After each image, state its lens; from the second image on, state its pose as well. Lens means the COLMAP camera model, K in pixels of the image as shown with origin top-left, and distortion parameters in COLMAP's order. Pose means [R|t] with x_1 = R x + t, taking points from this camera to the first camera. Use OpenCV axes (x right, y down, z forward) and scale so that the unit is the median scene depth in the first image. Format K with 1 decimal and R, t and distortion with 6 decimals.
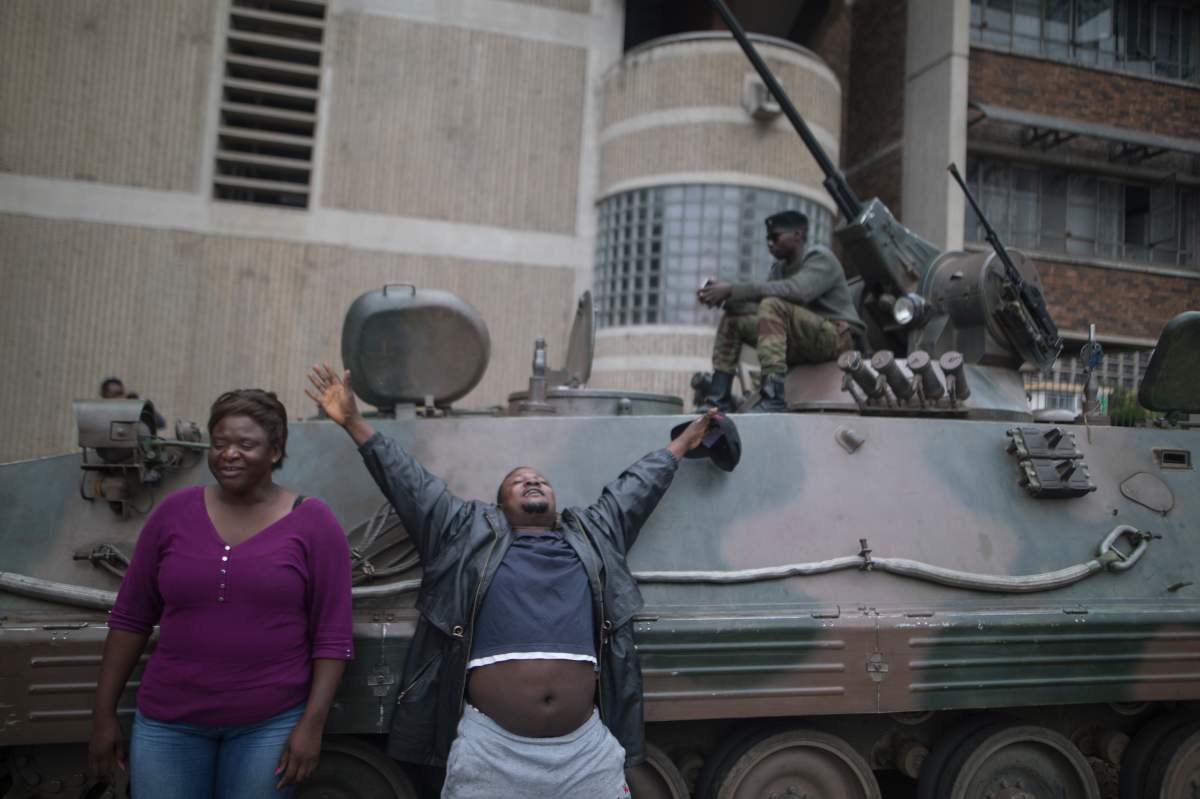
lens RADIAL K [[827.8, 0, 601.9], [0, 827.8, 338.9], [0, 0, 1]] dist [-0.063814, 0.059600]
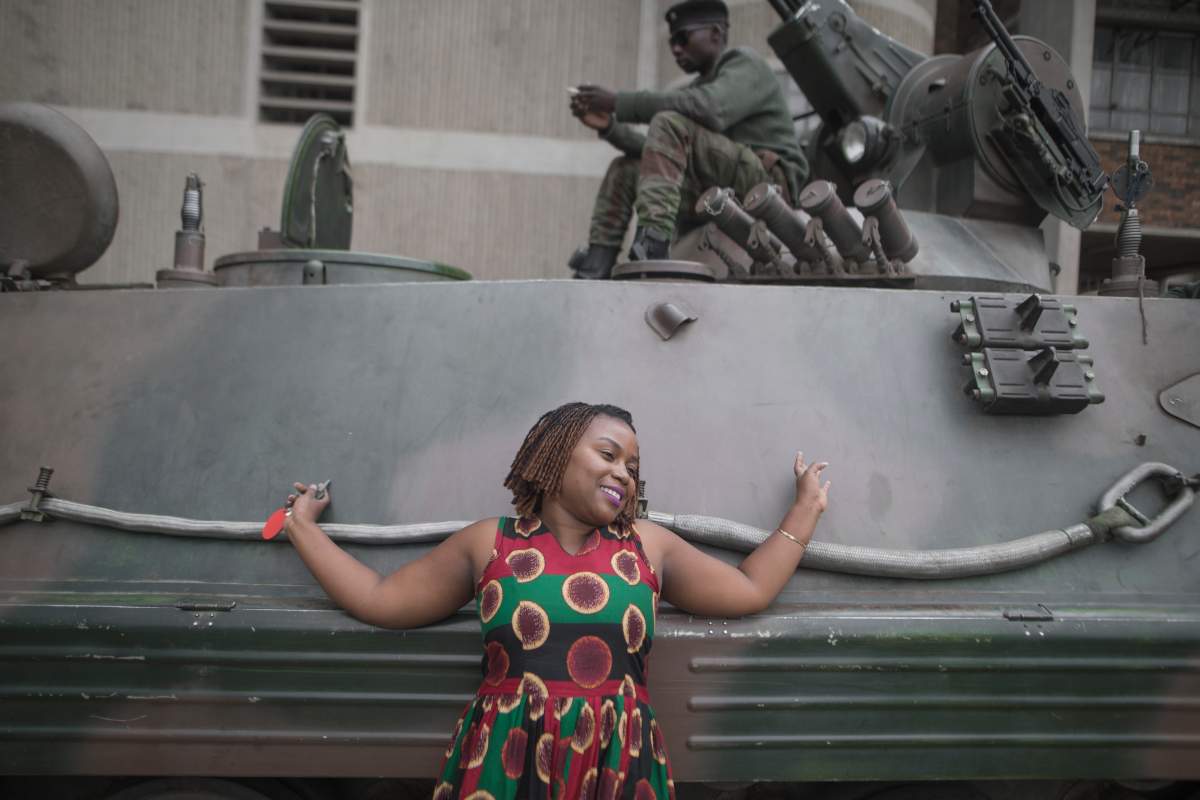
lens RADIAL K [[827.8, 0, 601.9], [0, 827.8, 339.4], [0, 0, 1]] dist [-0.063814, 0.059600]
pose [[0.988402, -0.012572, -0.151337, 0.302560], [0.025130, 0.996368, 0.081356, 0.076070], [0.149764, -0.084216, 0.985129, 0.339604]]
